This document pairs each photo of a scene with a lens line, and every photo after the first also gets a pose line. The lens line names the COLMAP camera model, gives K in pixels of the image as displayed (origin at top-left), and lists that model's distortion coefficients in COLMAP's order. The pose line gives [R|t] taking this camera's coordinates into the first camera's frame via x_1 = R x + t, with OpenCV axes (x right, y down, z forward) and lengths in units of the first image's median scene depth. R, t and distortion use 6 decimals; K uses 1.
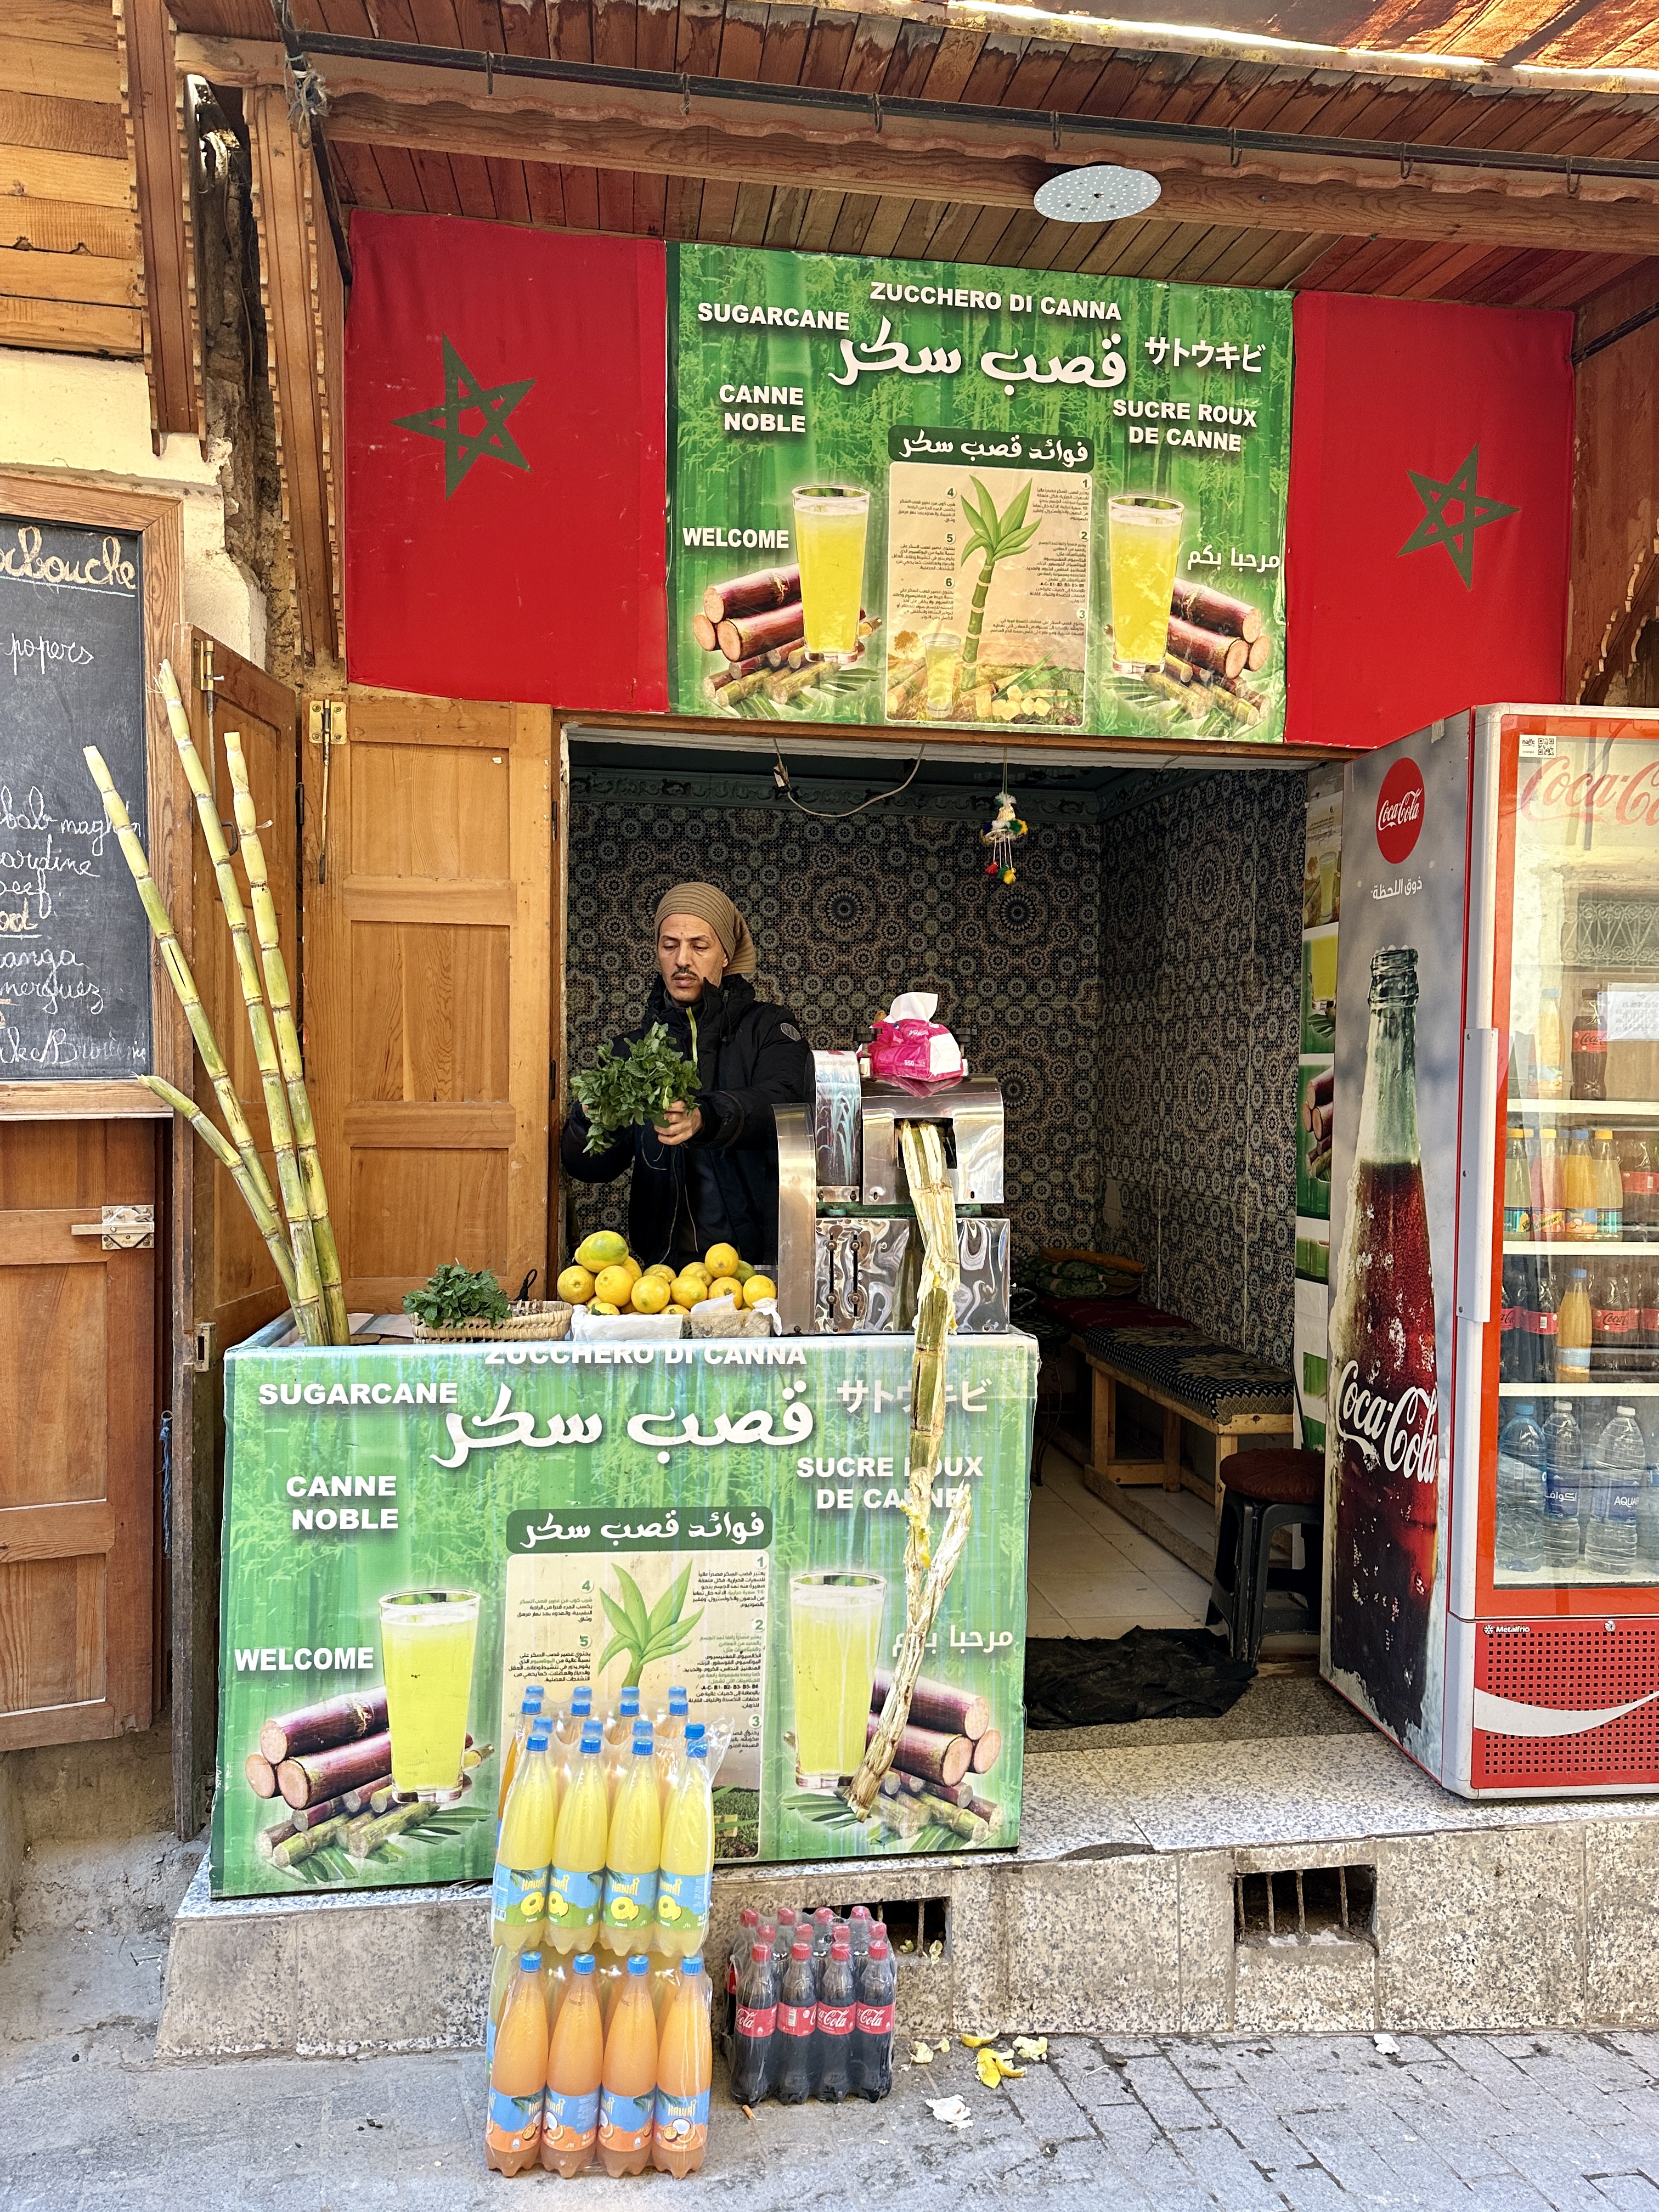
lens RADIAL K [[1579.5, 0, 832.5], [0, 1579.5, 1115.5], [0, 0, 1]] dist [0.012684, -0.004972]
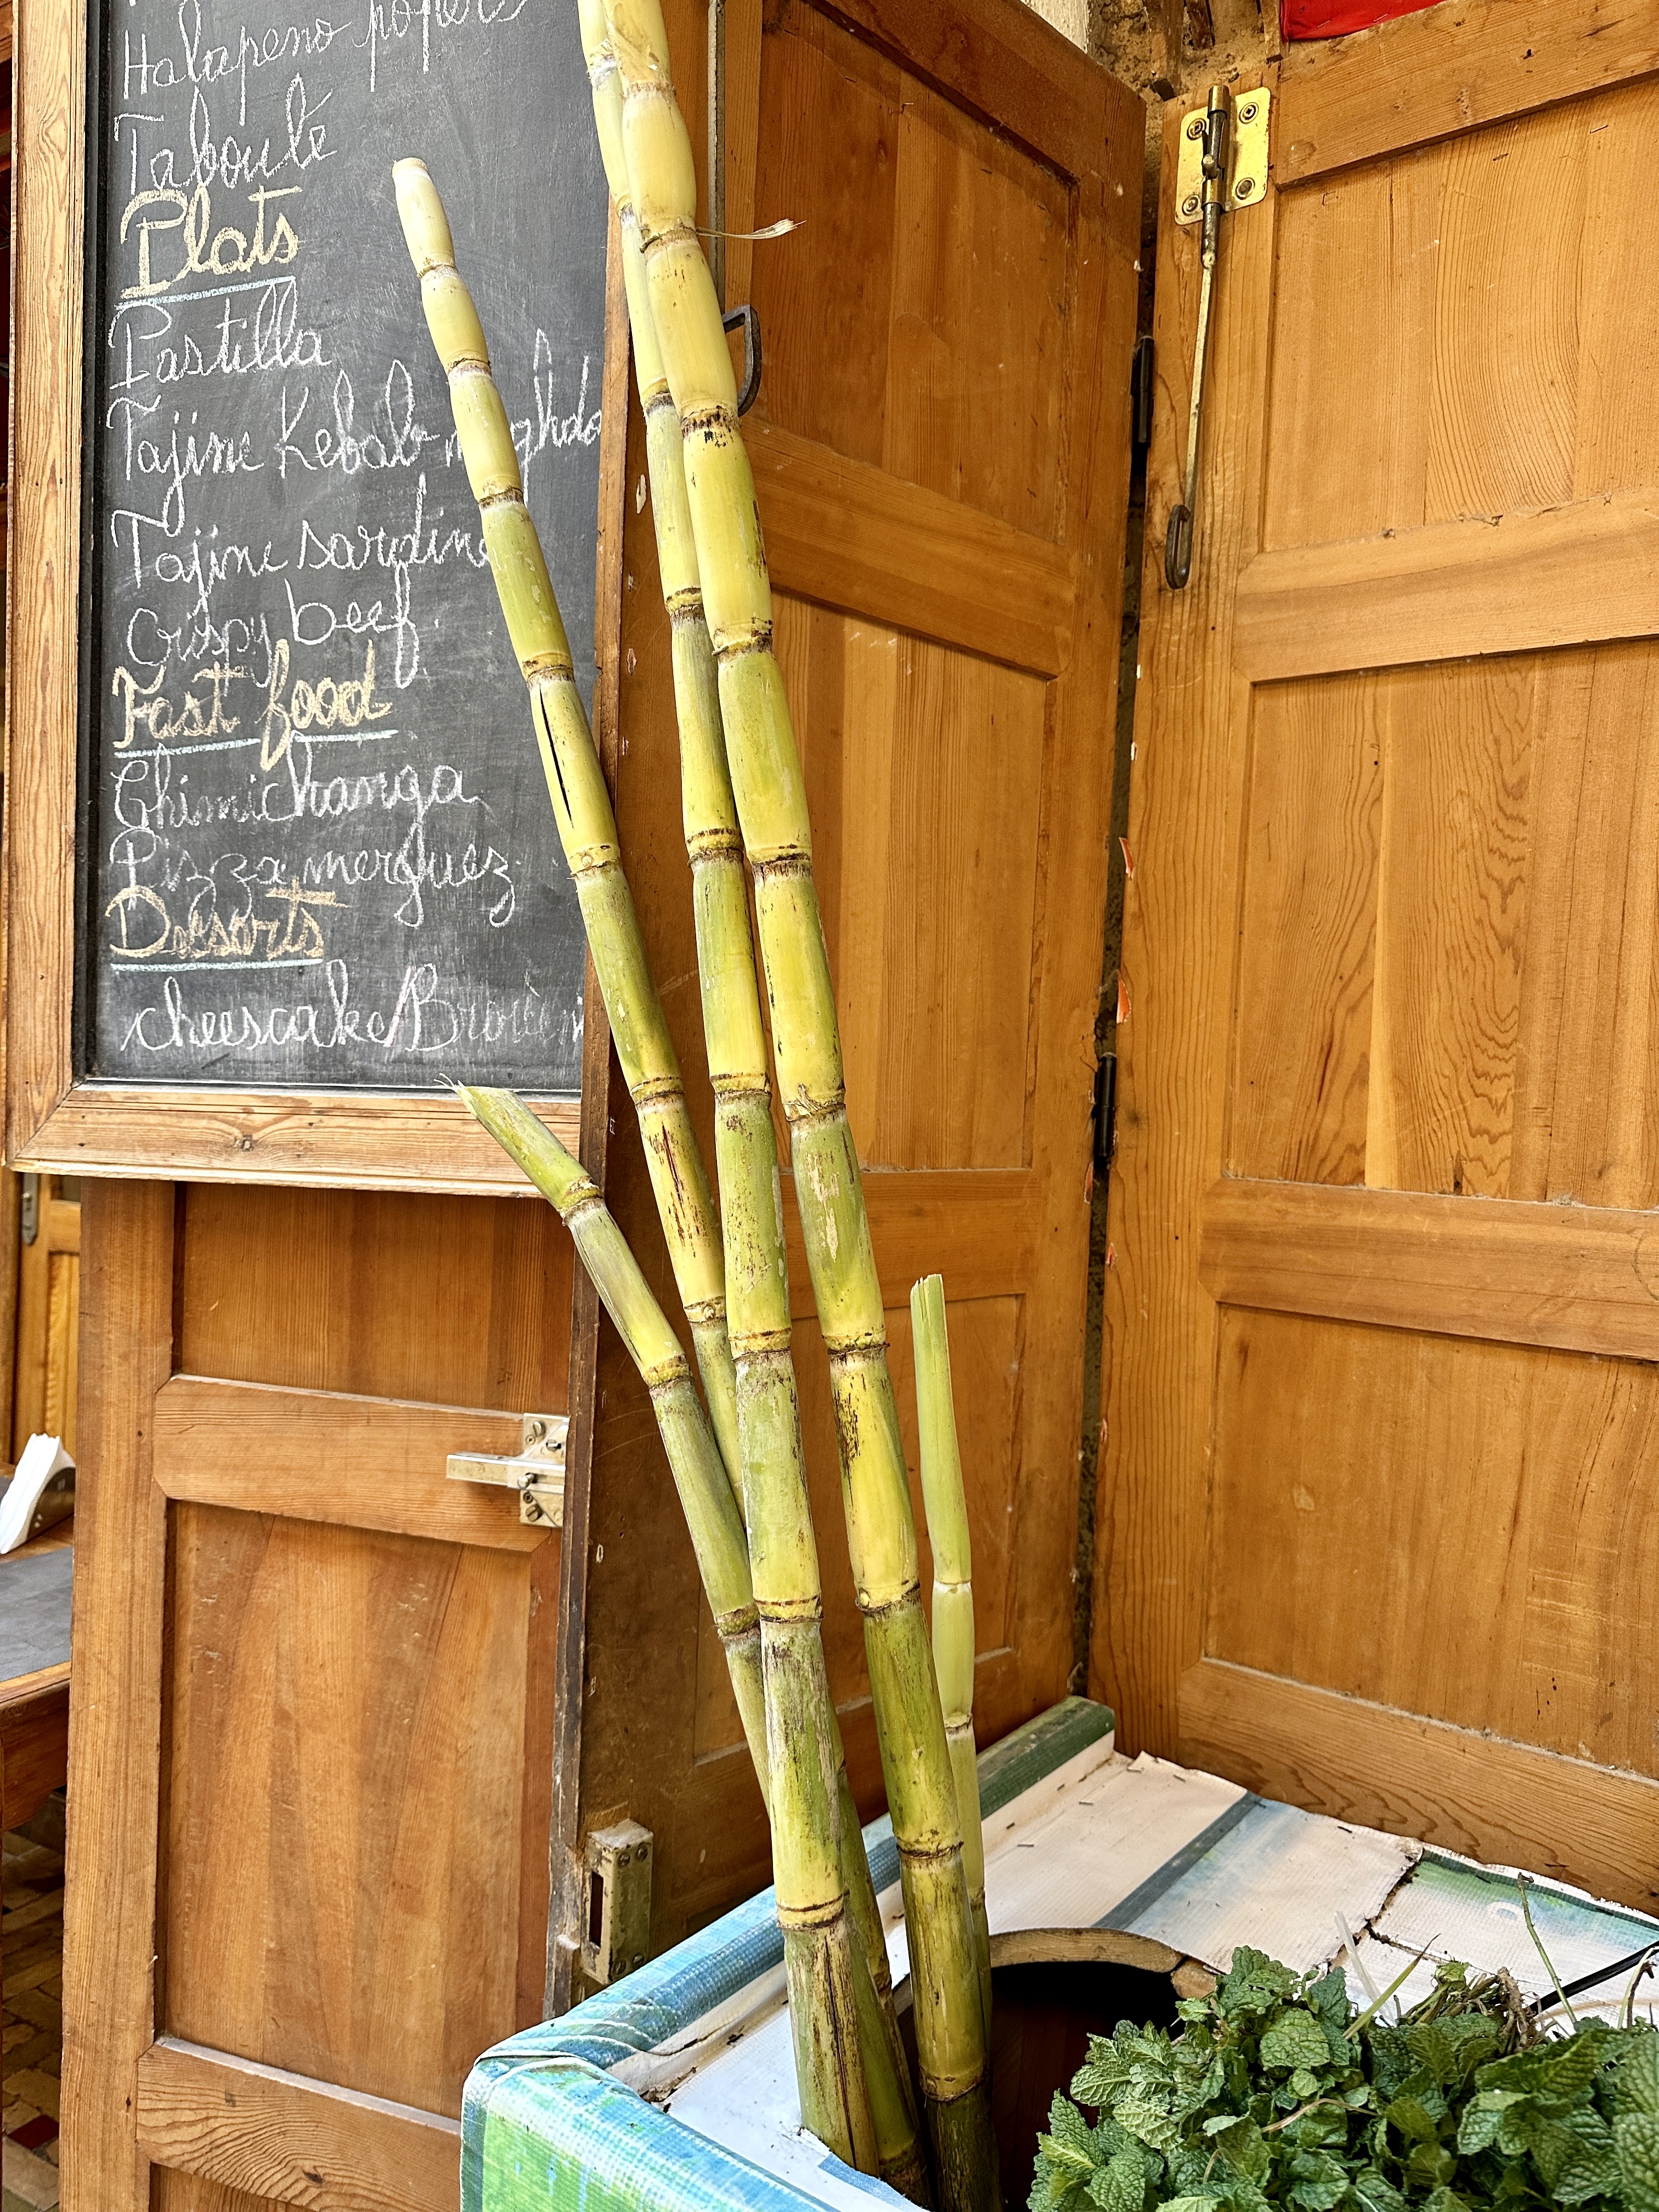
lens RADIAL K [[1579.5, 0, 834.9], [0, 1579.5, 1115.6], [0, 0, 1]] dist [0.012684, -0.004972]
pose [[0.726296, 0.039626, -0.686239, -0.139627], [-0.050881, 0.998697, 0.003817, -0.023513], [0.685497, 0.032144, 0.727366, 0.784370]]
